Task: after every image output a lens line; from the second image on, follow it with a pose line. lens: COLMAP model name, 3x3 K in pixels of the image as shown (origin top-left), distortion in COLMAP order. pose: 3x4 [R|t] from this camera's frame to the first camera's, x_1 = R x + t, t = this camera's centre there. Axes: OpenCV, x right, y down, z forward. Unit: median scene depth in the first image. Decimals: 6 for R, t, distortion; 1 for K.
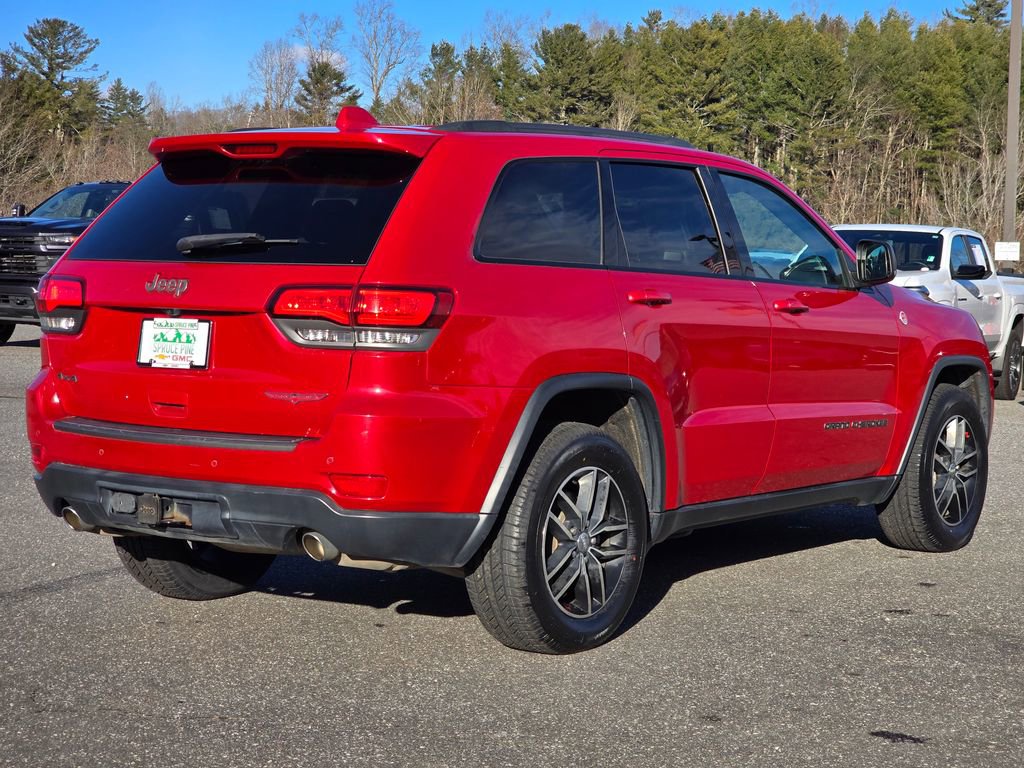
lens RADIAL K [[1963.5, 0, 528.1], [0, 1963.5, 392.0], [0, 0, 1]] dist [0.088461, 0.000000]
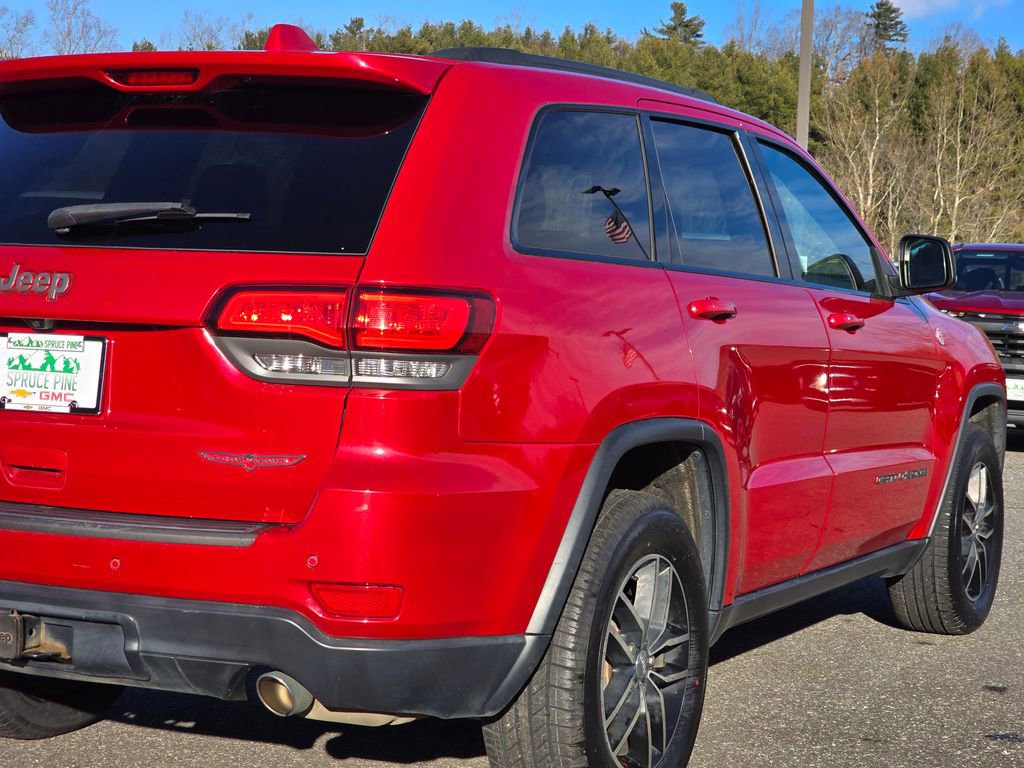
lens RADIAL K [[1963.5, 0, 544.3], [0, 1963.5, 384.5], [0, 0, 1]] dist [0.088461, 0.000000]
pose [[0.987121, 0.005894, 0.159865, -0.121077], [-0.004549, 0.999951, -0.008773, -0.016000], [-0.159909, 0.007933, 0.987100, 0.340003]]
